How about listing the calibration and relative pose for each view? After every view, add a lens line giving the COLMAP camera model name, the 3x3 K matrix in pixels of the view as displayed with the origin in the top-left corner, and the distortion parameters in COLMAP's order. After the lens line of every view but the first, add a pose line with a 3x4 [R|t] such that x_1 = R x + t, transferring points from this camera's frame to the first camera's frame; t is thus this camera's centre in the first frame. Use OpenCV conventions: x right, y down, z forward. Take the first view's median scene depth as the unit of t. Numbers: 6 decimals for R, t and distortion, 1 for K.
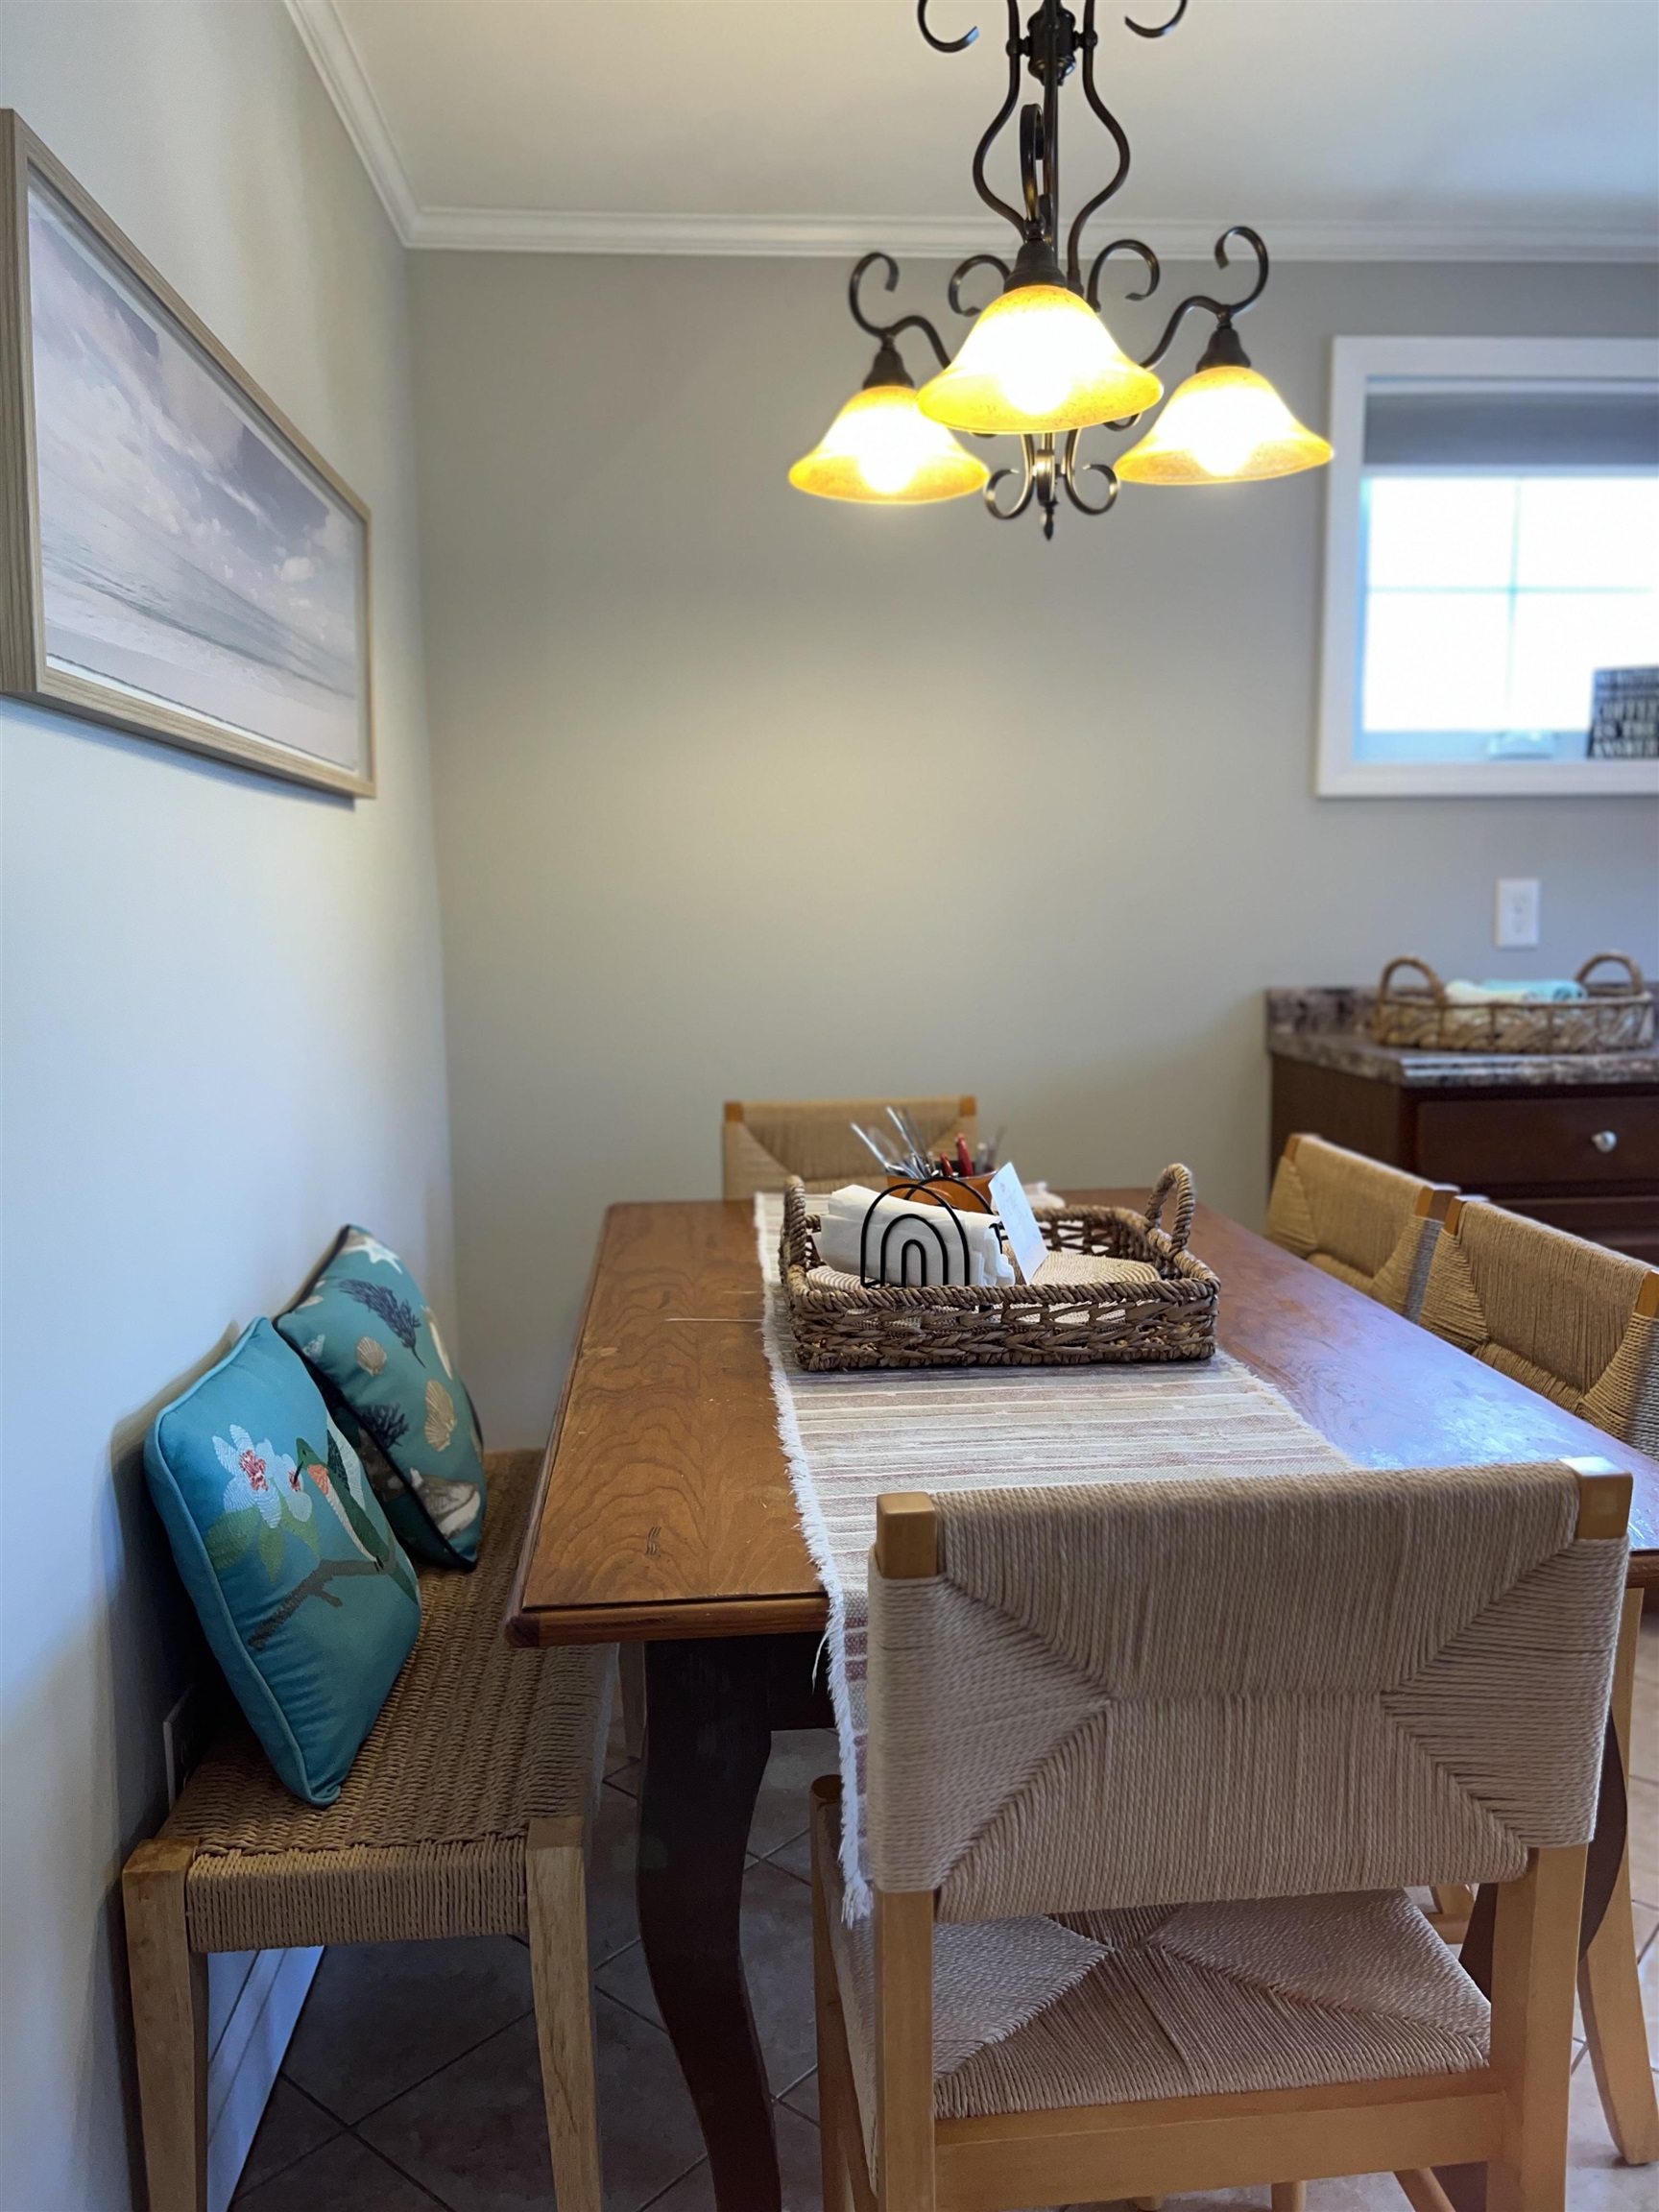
lens RADIAL K [[1663.7, 0, 794.1], [0, 1663.7, 1121.5], [0, 0, 1]] dist [0.029973, -0.039588]
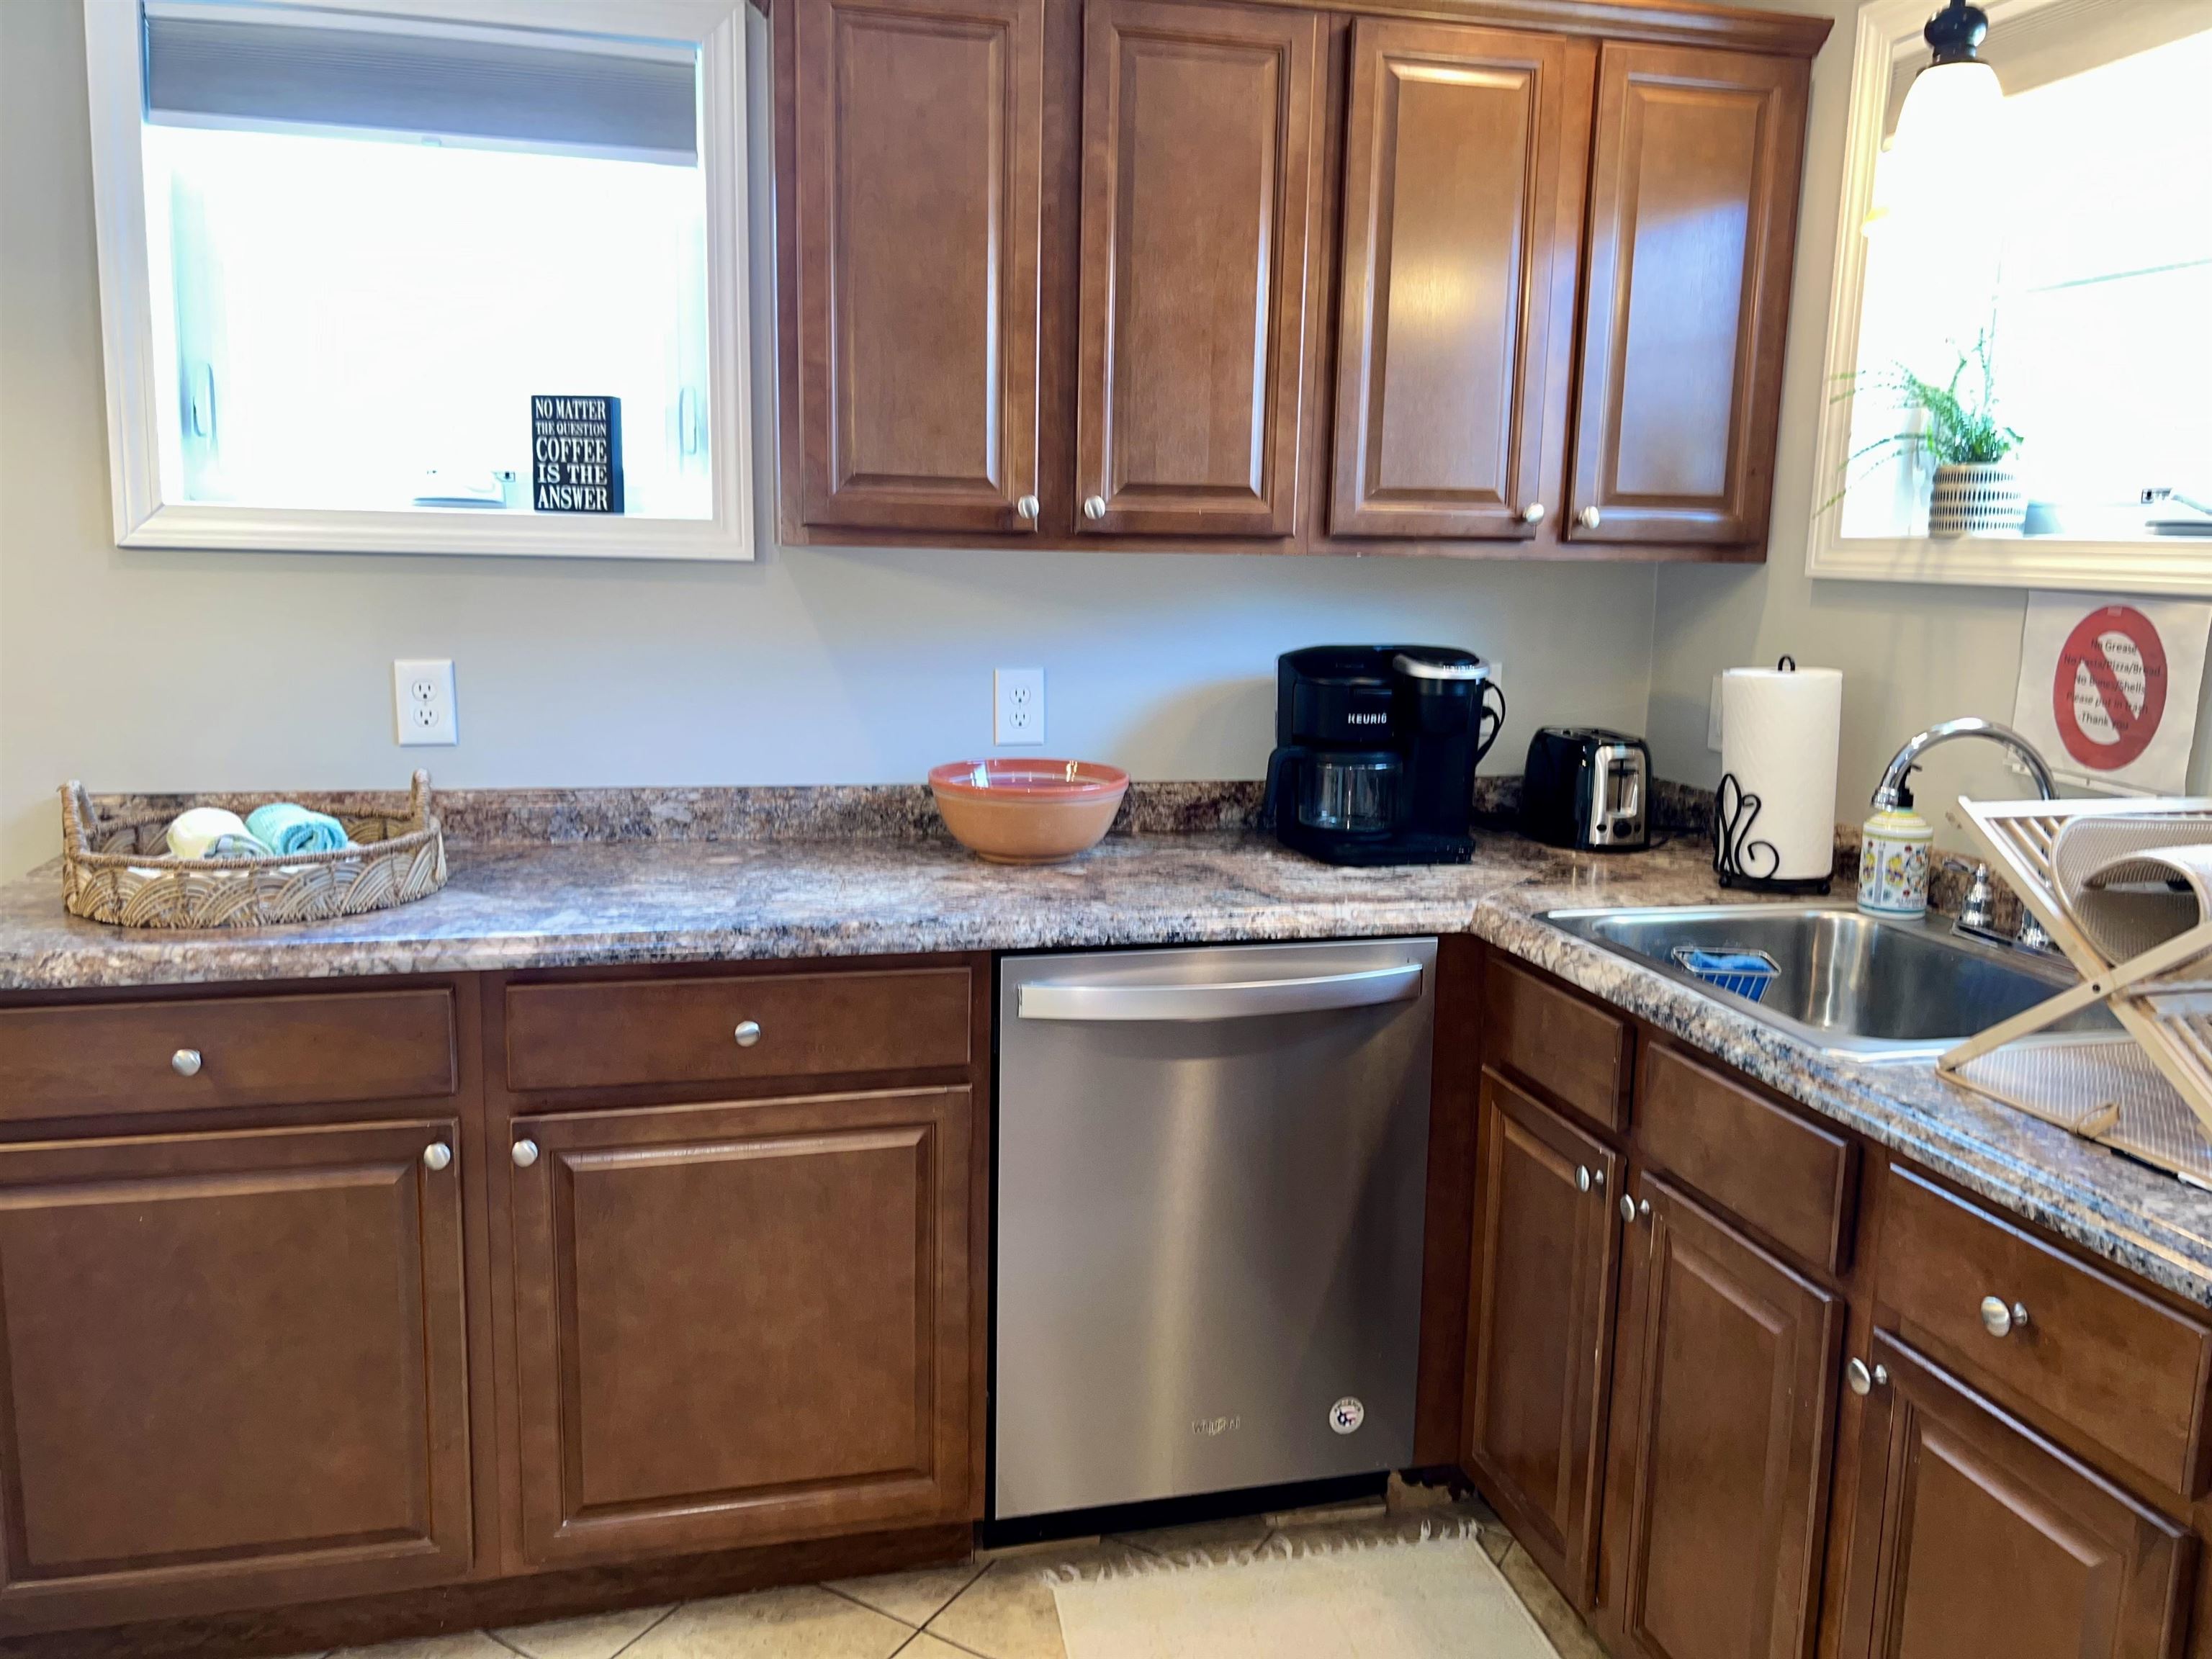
lens RADIAL K [[1663.7, 0, 1135.2], [0, 1663.7, 788.9], [0, 0, 1]] dist [0.029973, -0.039588]
pose [[0.981913, 0.004289, 0.189285, 0.985101], [-0.008005, 0.999790, 0.018871, -0.163103], [-0.189164, -0.020045, 0.981741, 0.266997]]
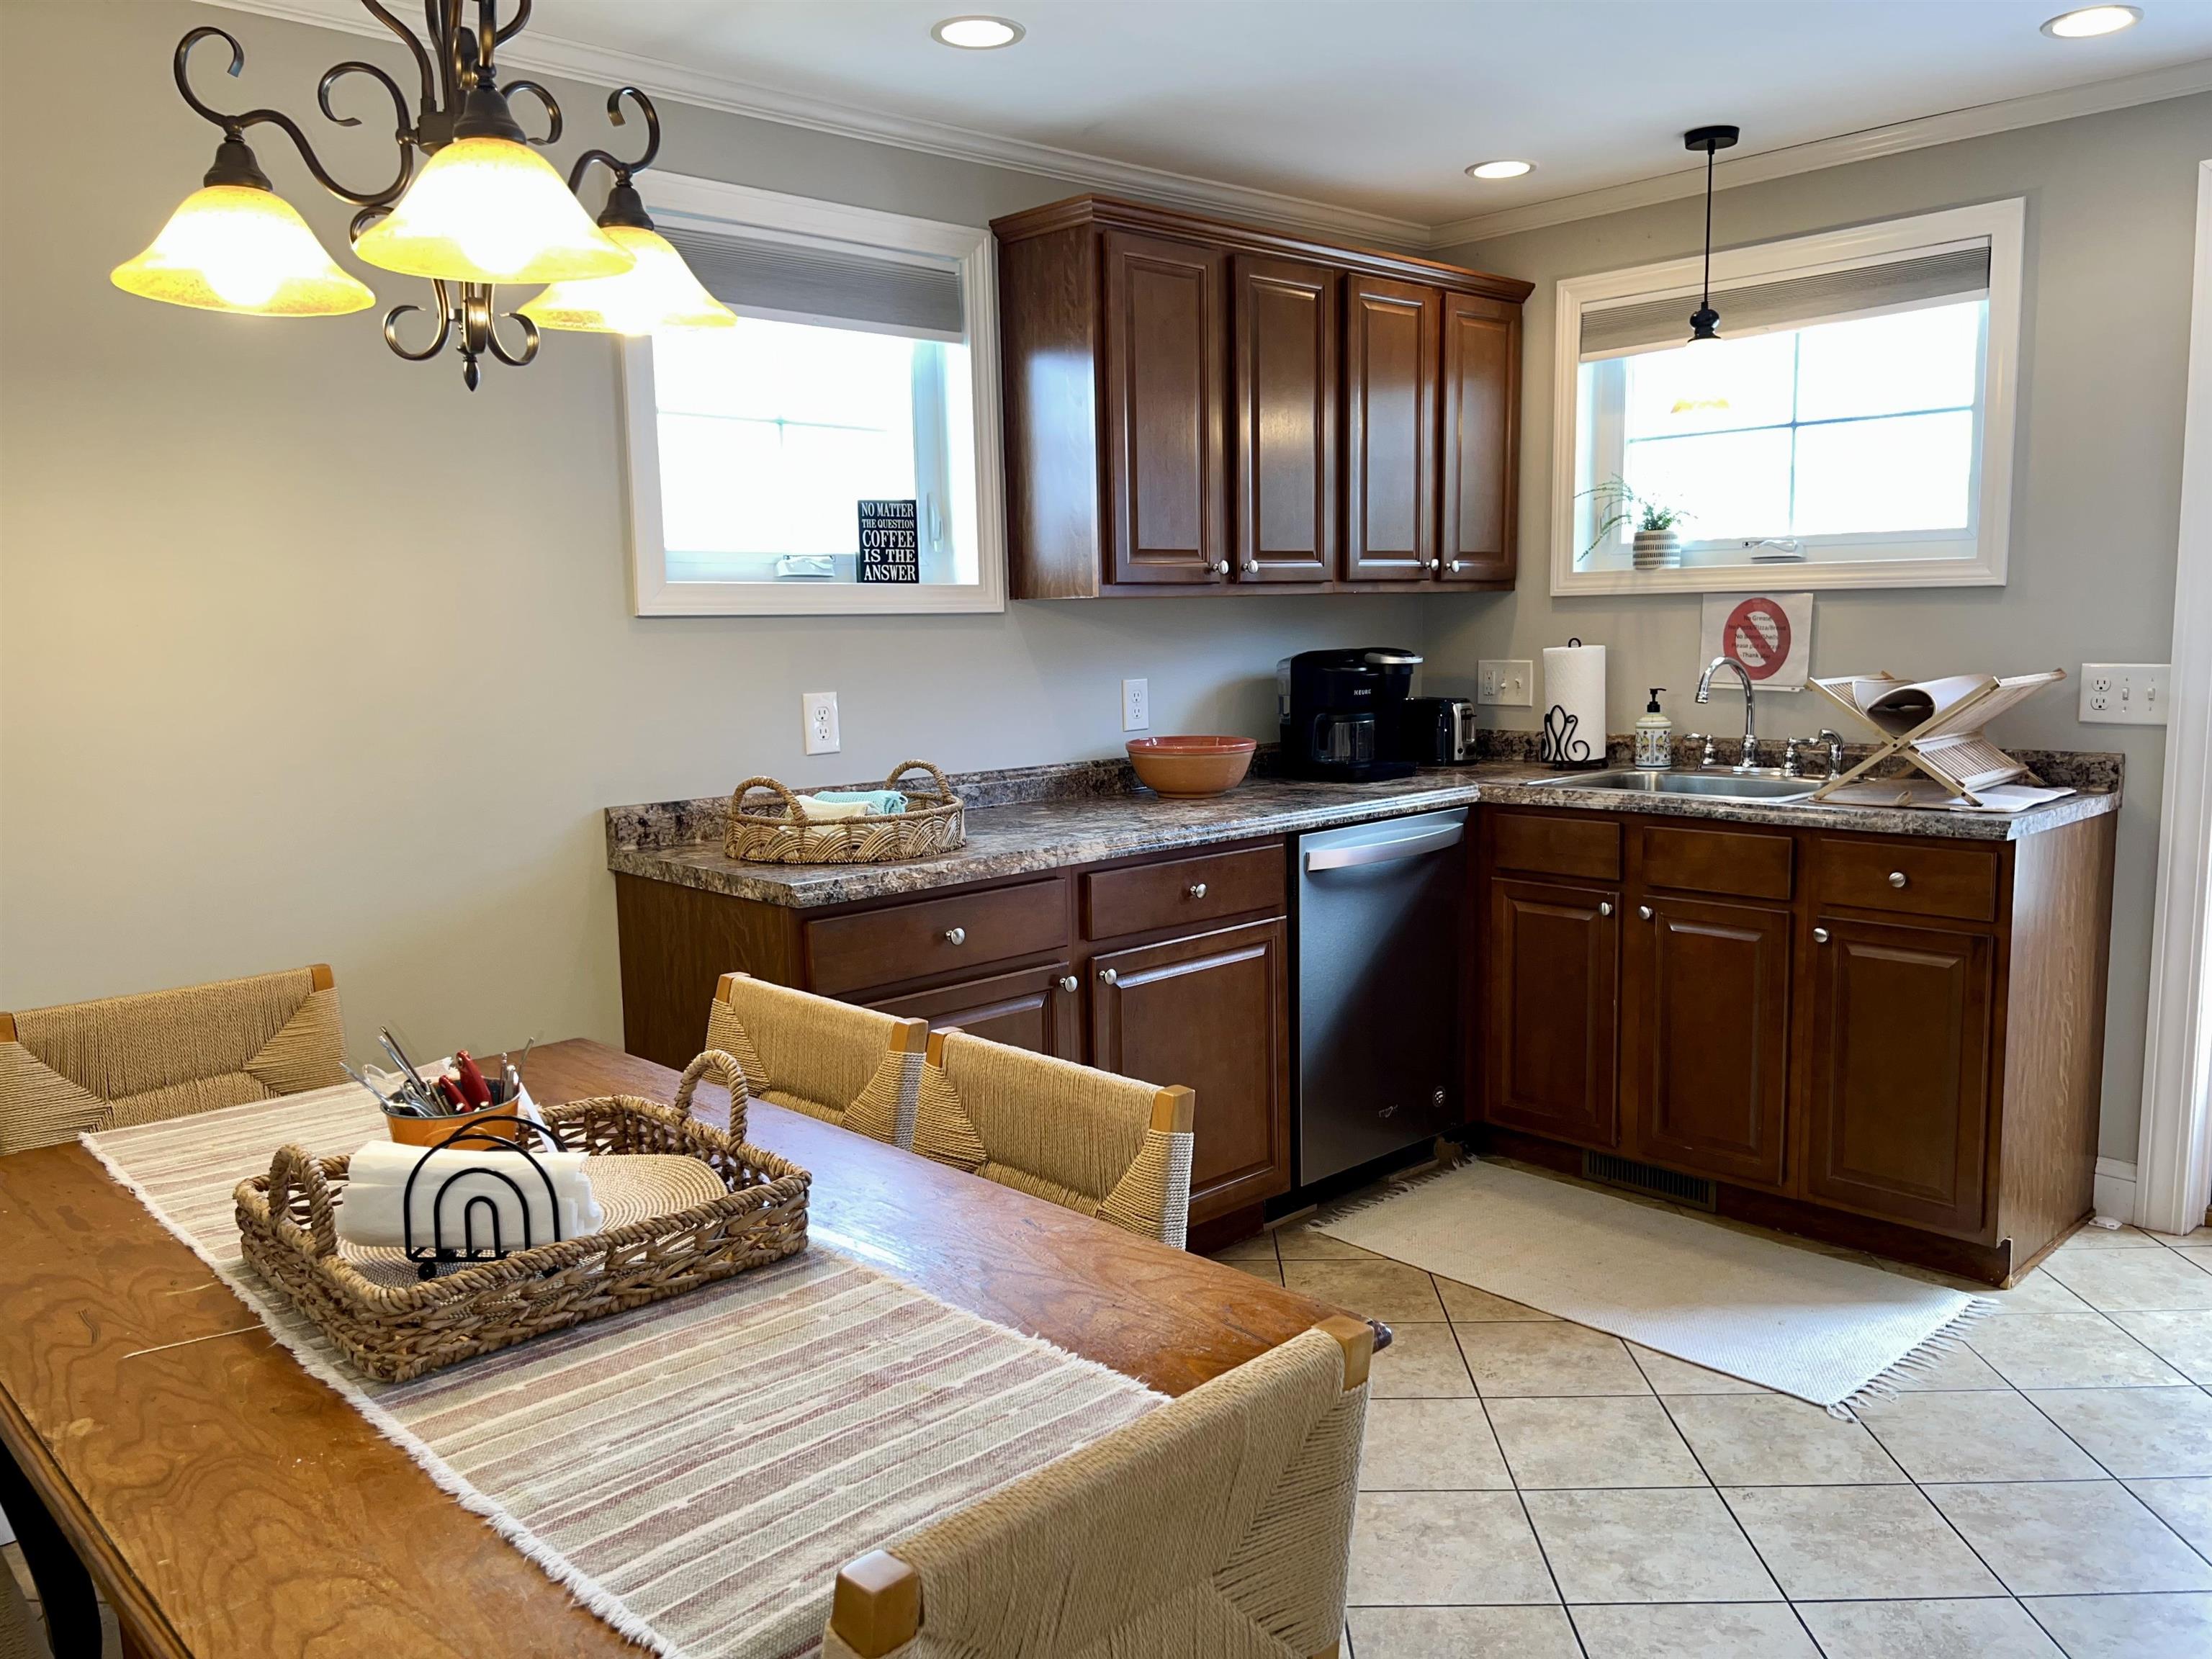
lens RADIAL K [[1663.7, 0, 1101.2], [0, 1663.7, 831.2], [0, 0, 1]] dist [0.029973, -0.039588]
pose [[0.769543, -0.087902, 0.632516, -0.190185], [0.097369, 0.995051, 0.019822, -0.093507], [-0.631128, 0.046334, 0.774294, 0.083122]]
